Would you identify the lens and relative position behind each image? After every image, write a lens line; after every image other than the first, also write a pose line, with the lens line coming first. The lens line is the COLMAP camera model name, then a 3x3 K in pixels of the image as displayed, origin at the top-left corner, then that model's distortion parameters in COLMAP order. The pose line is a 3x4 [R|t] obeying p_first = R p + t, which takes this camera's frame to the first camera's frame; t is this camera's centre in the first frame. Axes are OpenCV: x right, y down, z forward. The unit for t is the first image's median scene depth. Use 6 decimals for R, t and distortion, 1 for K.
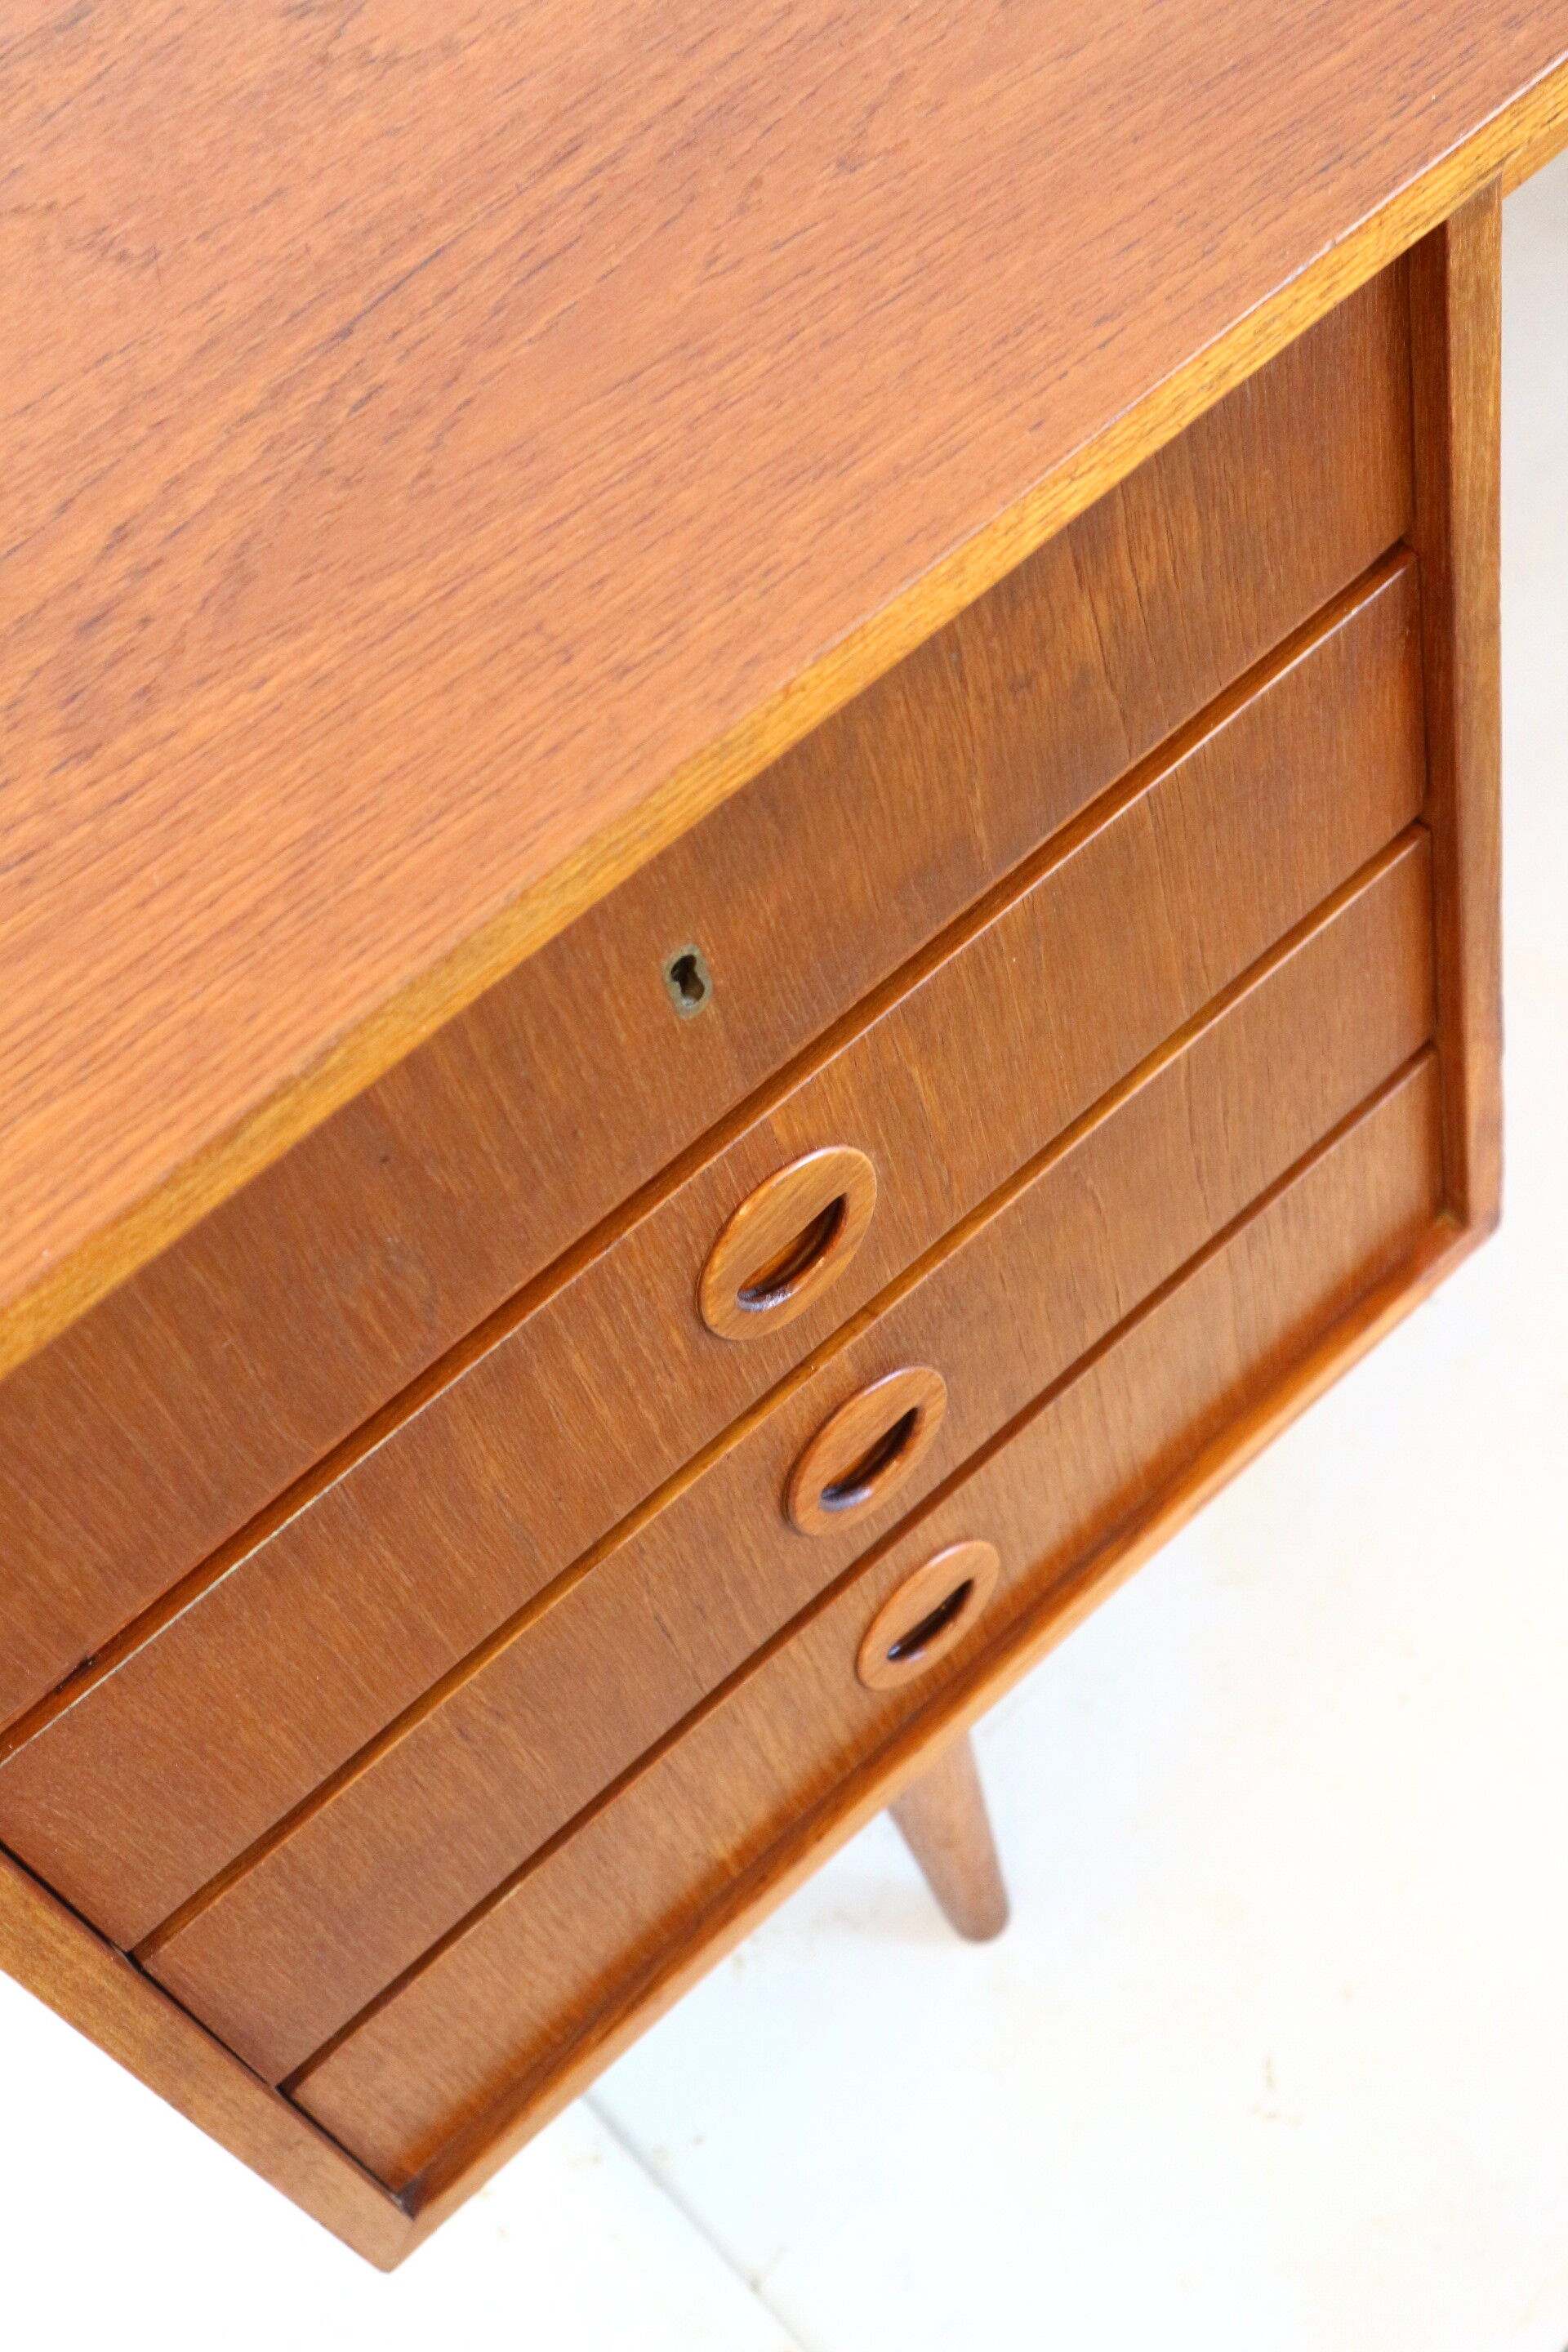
lens RADIAL K [[3226.4, 0, 861.0], [0, 3226.4, 1107.2], [0, 0, 1]] dist [0.020106, -0.002438]
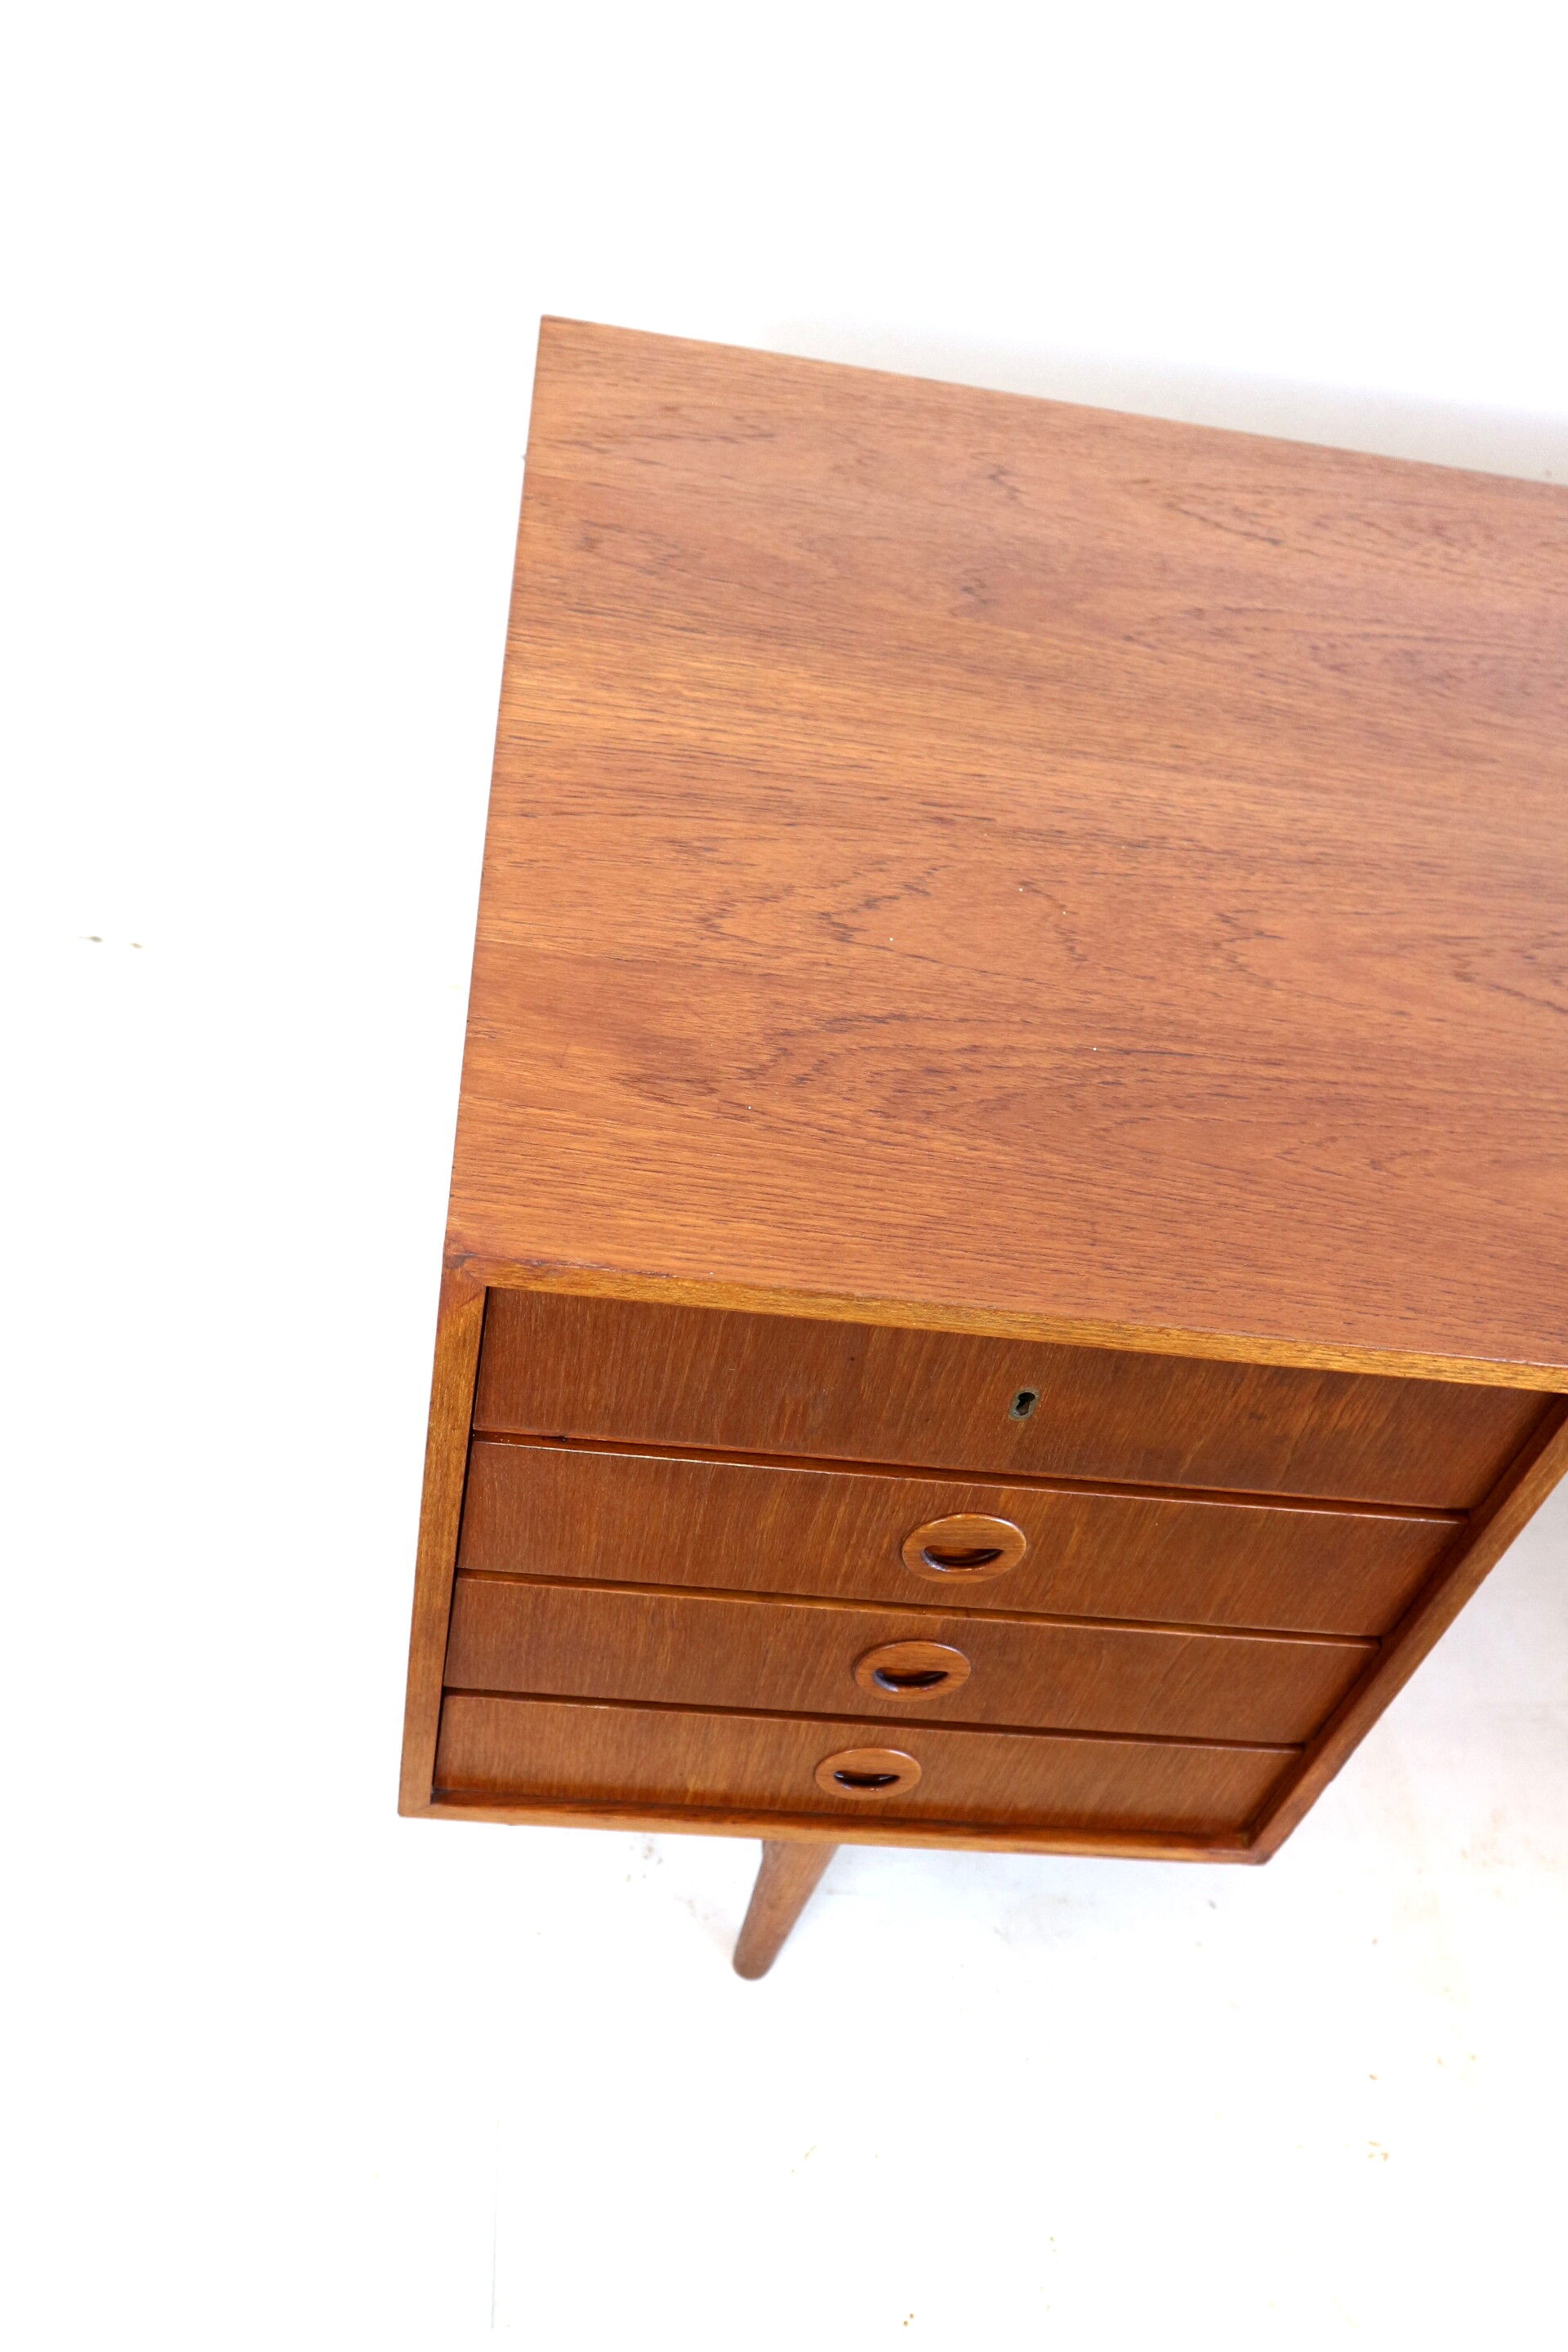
lens RADIAL K [[2199.5, 0, 784.0], [0, 2199.5, 1176.0], [0, 0, 1]] dist [-0.016008, -0.005006]
pose [[0.700212, 0.679272, -0.219757, 0.040524], [-0.705254, 0.705970, -0.064988, 0.048771], [0.110997, 0.200490, 0.973388, -0.316326]]
